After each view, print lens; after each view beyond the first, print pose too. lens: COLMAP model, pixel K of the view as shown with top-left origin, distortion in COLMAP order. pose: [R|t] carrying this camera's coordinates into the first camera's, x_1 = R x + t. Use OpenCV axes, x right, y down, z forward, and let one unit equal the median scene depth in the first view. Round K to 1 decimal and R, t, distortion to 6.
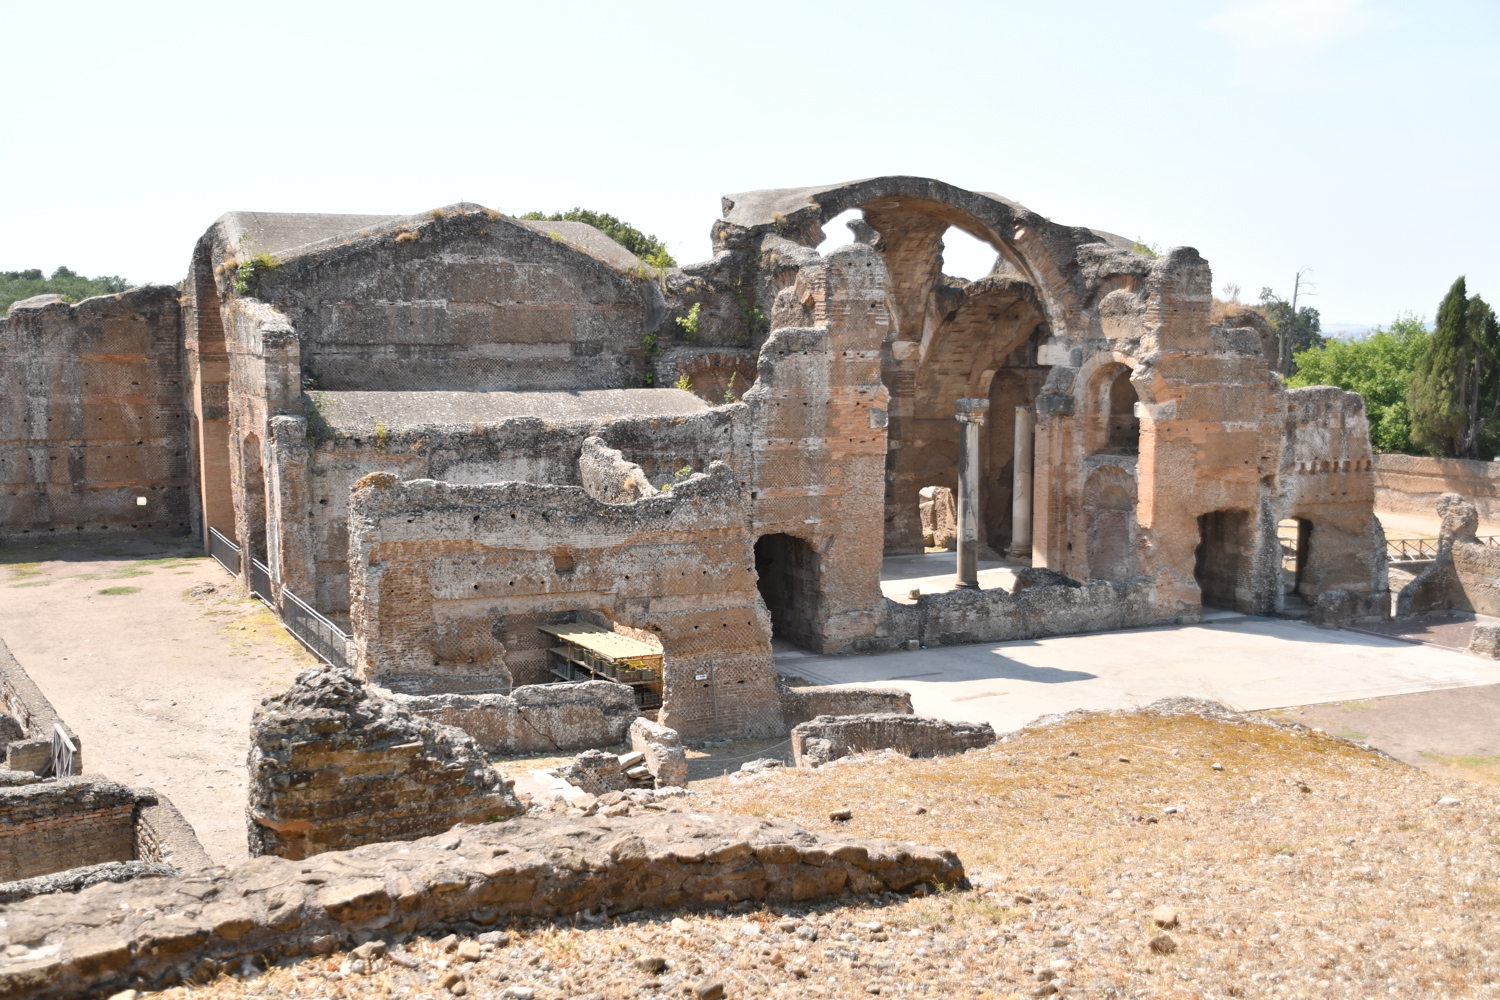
lens RADIAL K [[1567.5, 0, 715.7], [0, 1567.5, 511.3], [0, 0, 1]] dist [0.092689, 0.000000]
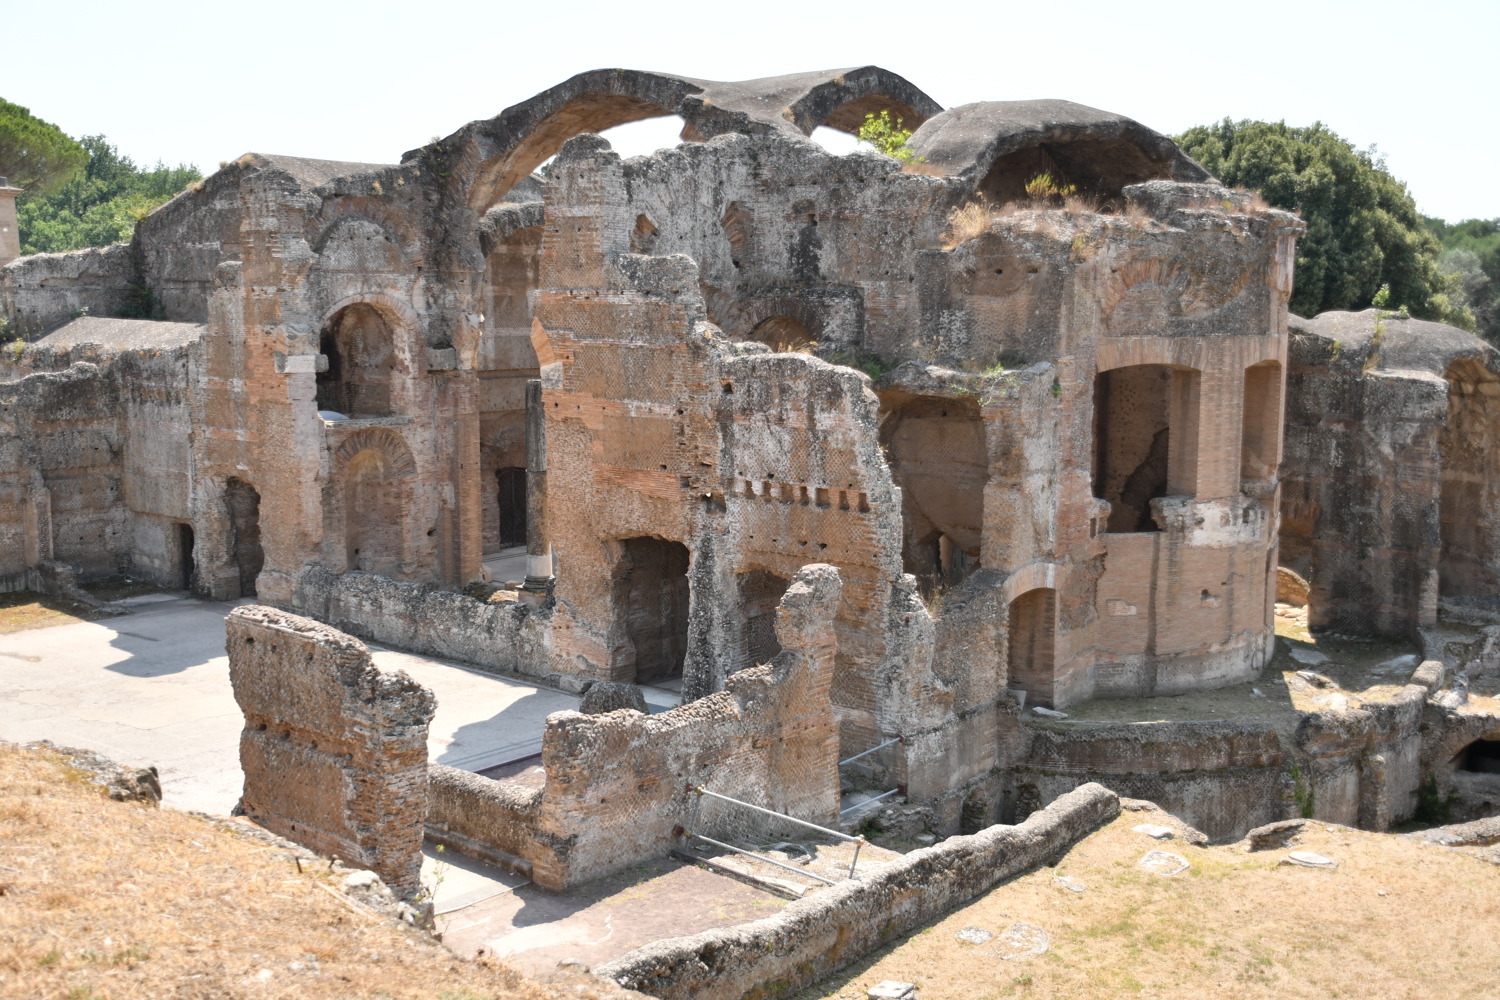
lens RADIAL K [[1567.5, 0, 749.7], [0, 1567.5, 512.2], [0, 0, 1]] dist [0.092689, 0.000000]
pose [[0.412216, 0.127754, -0.902085, 0.997990], [-0.094702, 0.990765, 0.097039, -0.084026], [0.906151, 0.045428, 0.420508, 0.831801]]
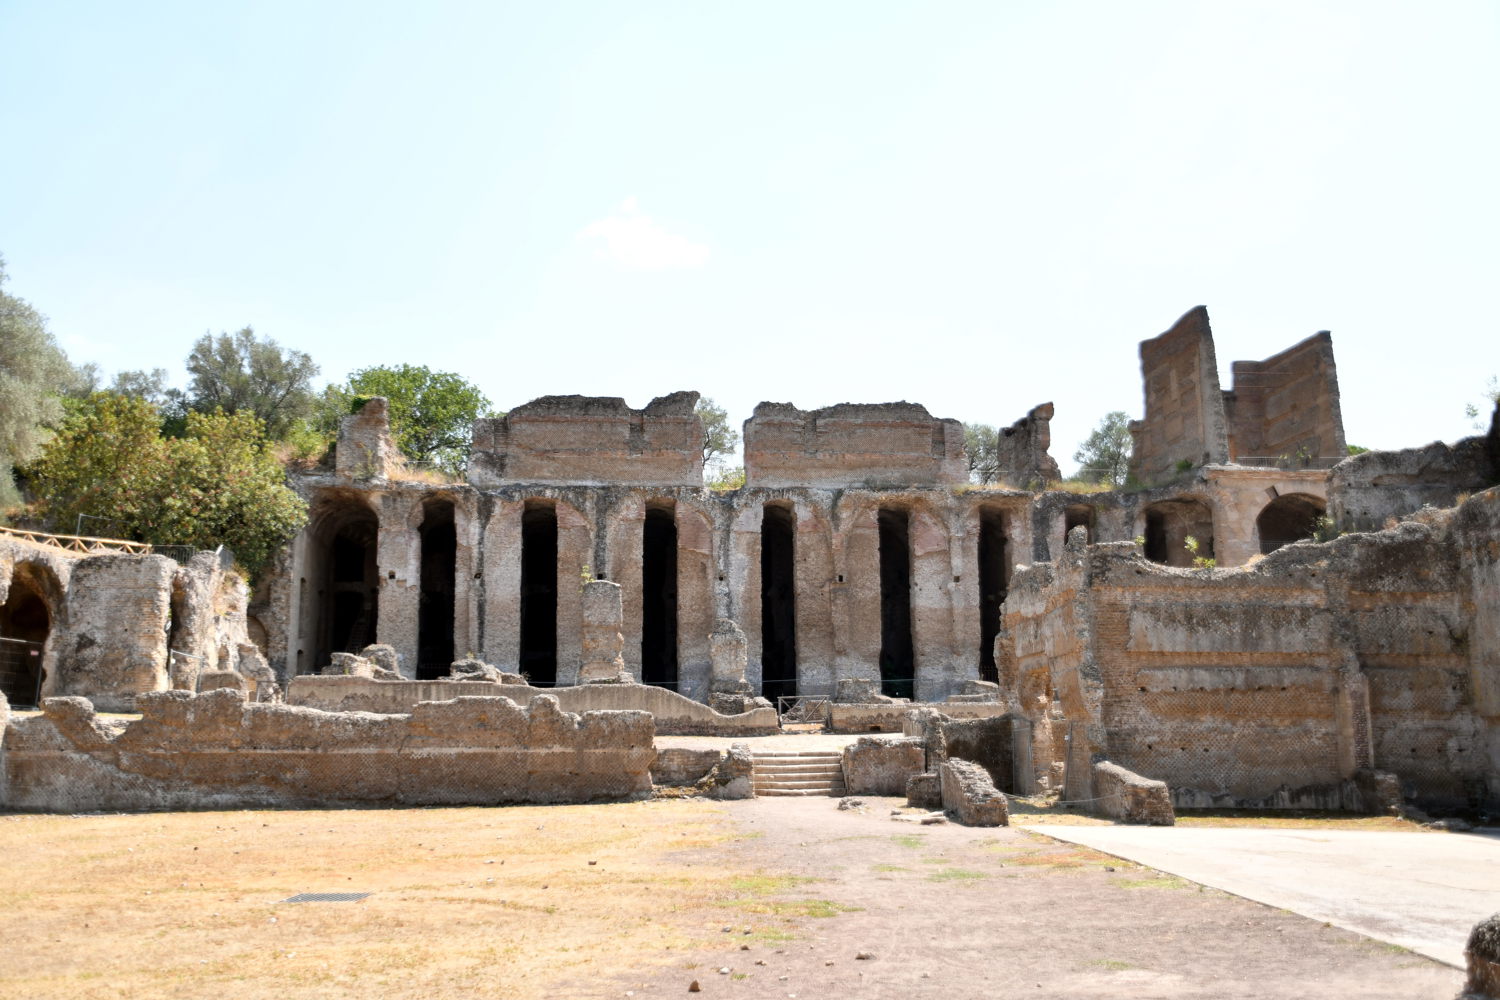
lens RADIAL K [[1415.1, 0, 743.0], [0, 1415.1, 507.1], [0, 0, 1]] dist [0.051234, 0.000000]
pose [[-0.428879, -0.145495, -0.891568, 0.686136], [-0.087311, 0.989000, -0.119395, 0.059689], [0.899133, 0.026637, -0.436864, 0.879232]]
